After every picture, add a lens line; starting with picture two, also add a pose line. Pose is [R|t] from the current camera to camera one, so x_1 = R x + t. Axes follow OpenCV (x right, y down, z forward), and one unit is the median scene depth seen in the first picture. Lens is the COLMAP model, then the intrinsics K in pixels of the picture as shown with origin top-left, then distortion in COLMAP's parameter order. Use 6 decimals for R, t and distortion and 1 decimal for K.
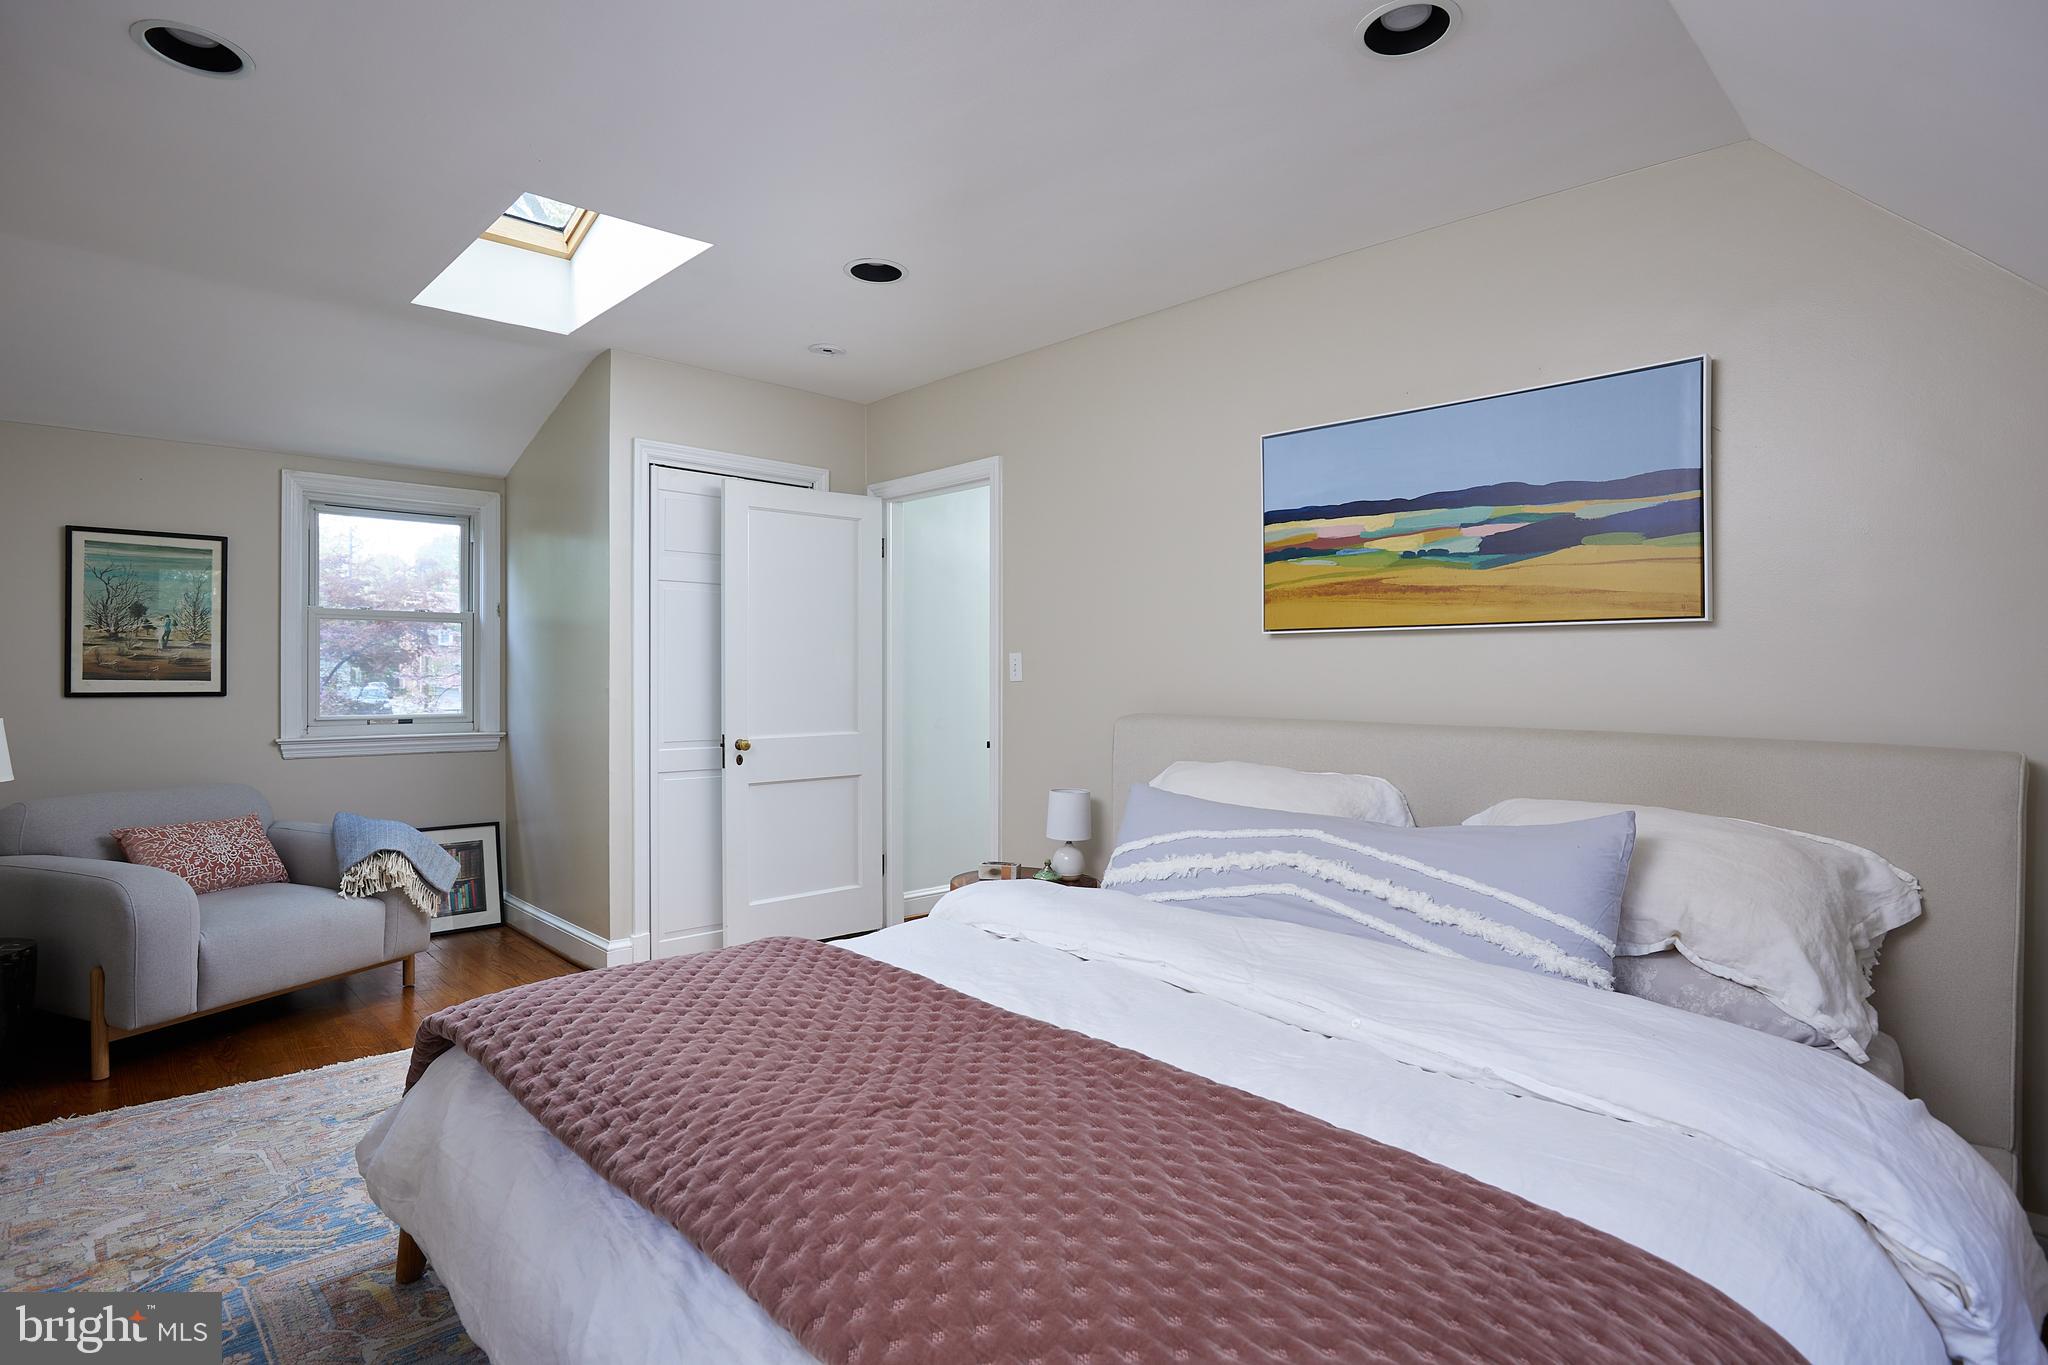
lens RADIAL K [[1042.0, 0, 1028.0], [0, 1042.0, 675.1], [0, 0, 1]] dist [-0.021208, 0.001475]
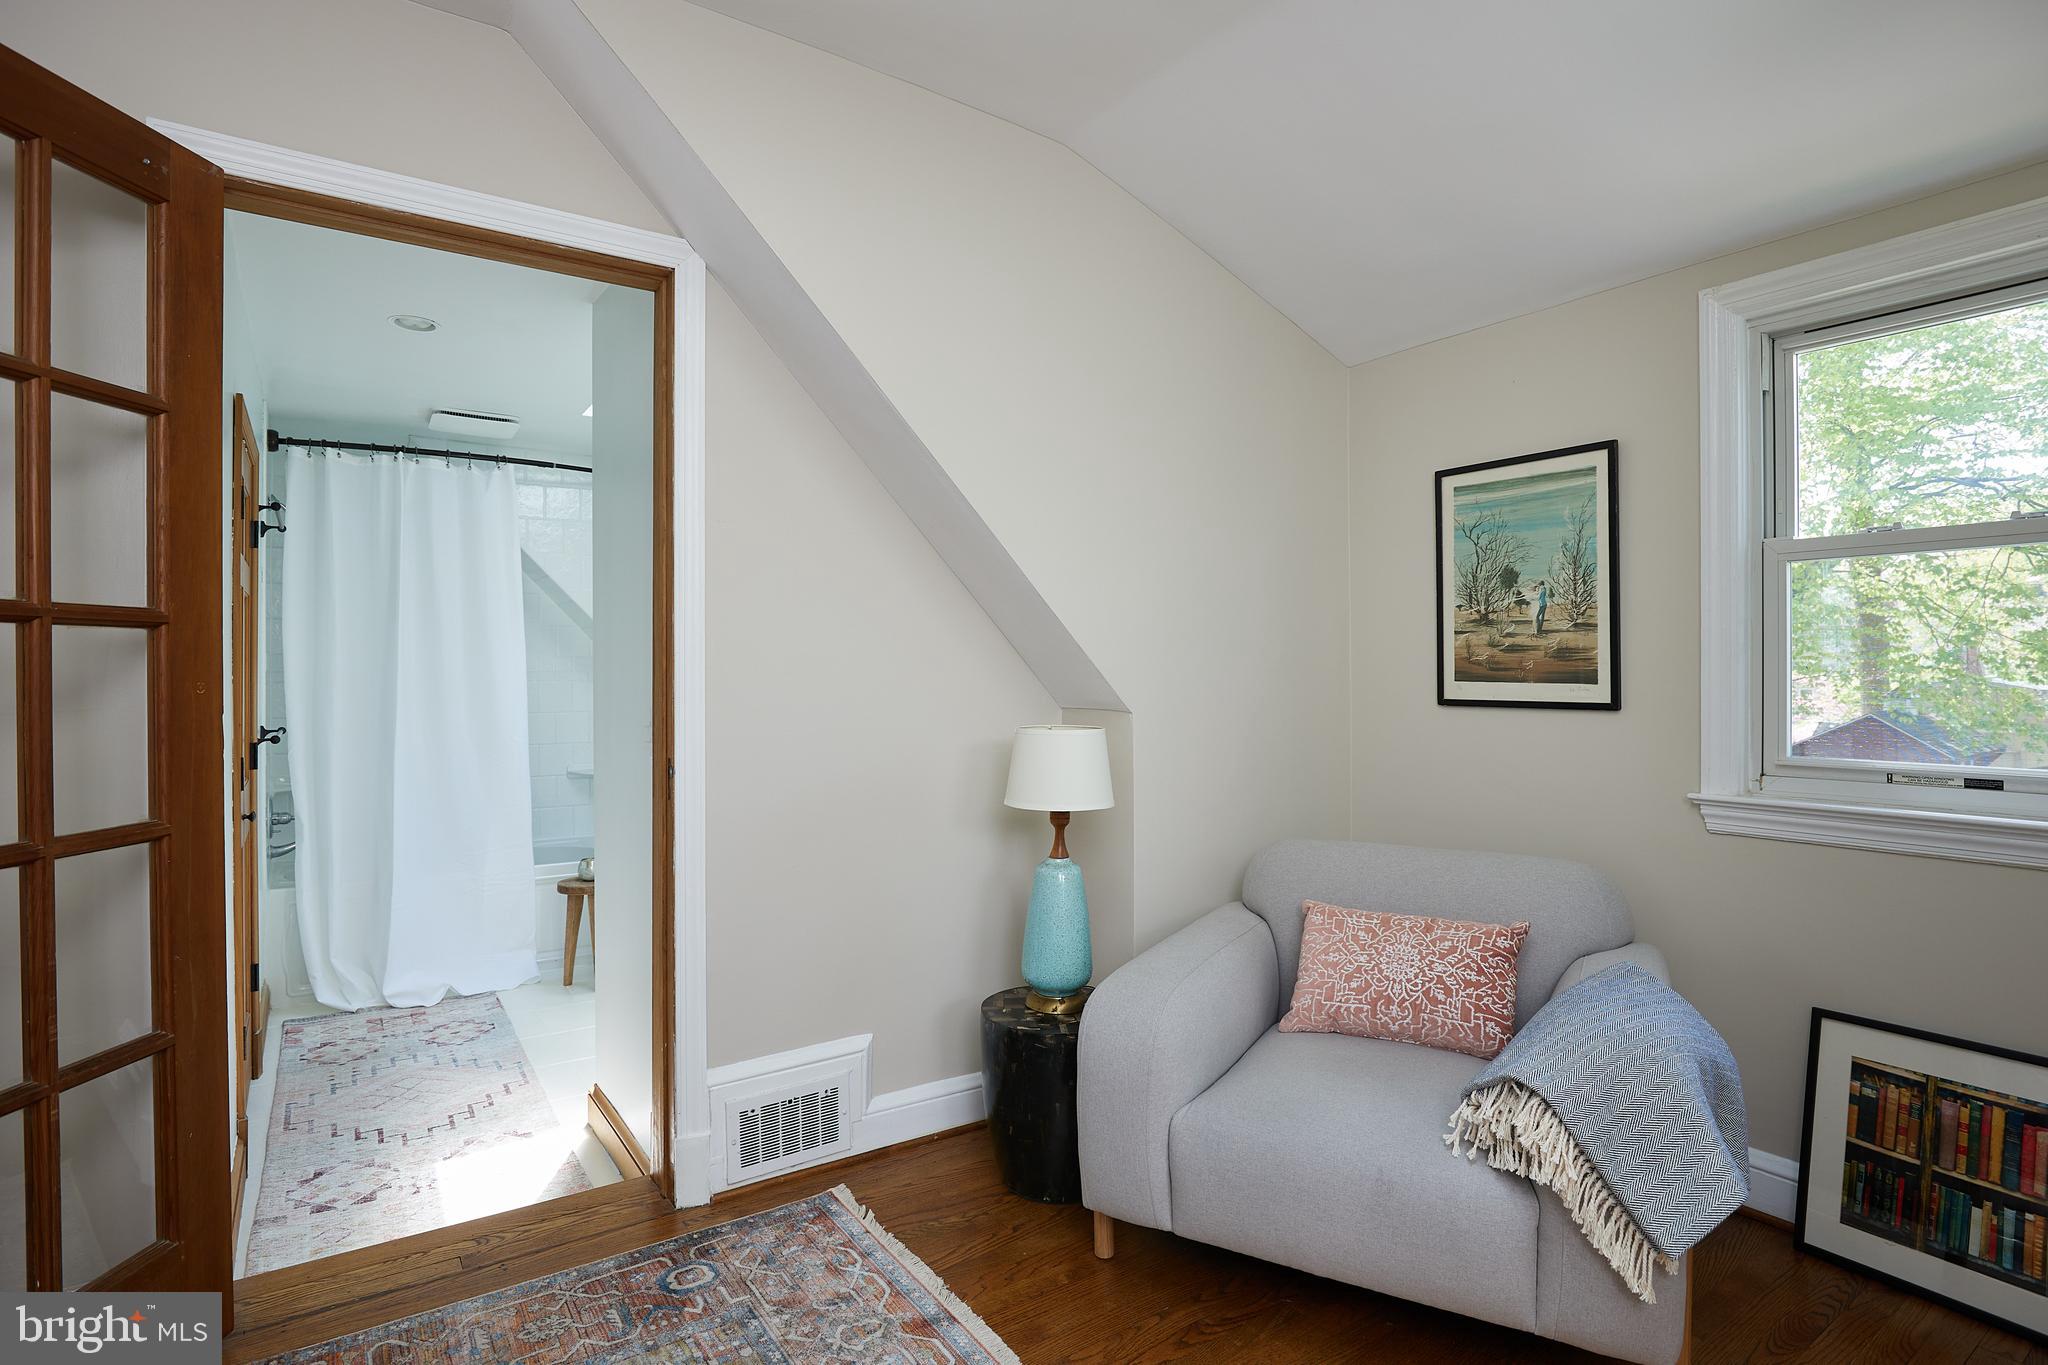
lens RADIAL K [[1042.0, 0, 1034.9], [0, 1042.0, 671.6], [0, 0, 1]] dist [-0.021208, 0.001475]
pose [[-0.147643, -0.003327, -0.989035, -0.158048], [-0.000682, 0.999994, -0.003263, 0.000179], [0.989041, 0.000193, -0.147644, 0.819509]]
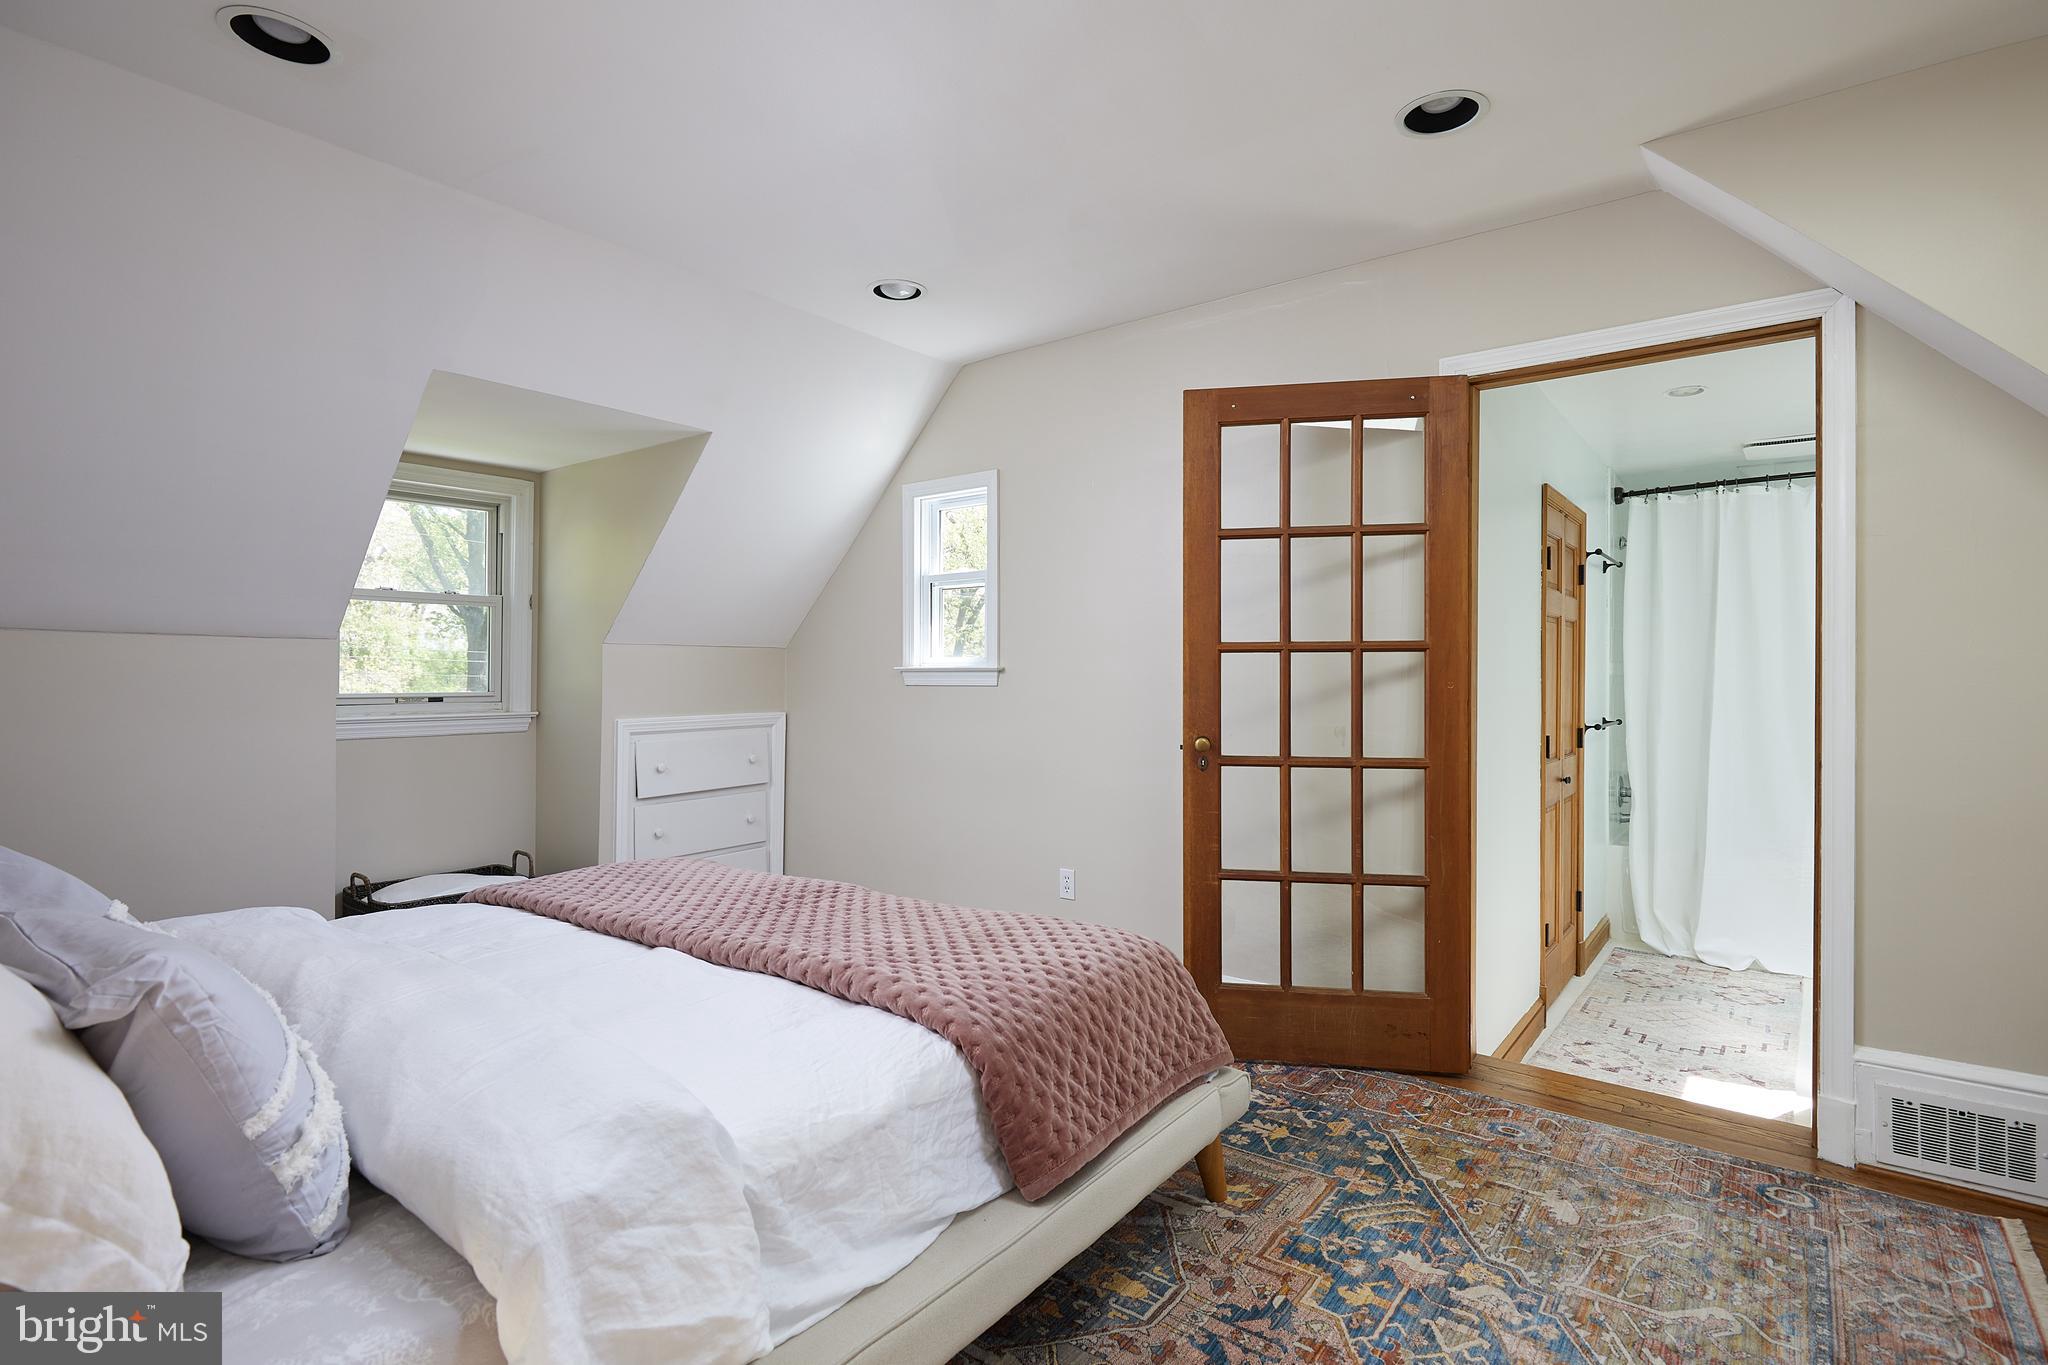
lens RADIAL K [[998.5, 0, 1029.1], [0, 998.5, 677.6], [0, 0, 1]] dist [0.001388, 0.000800]
pose [[-0.987324, -0.005641, -0.158614, -0.117378], [-0.006167, 0.999977, 0.002825, 0.000262], [0.158595, 0.003767, -0.987337, 1.052907]]
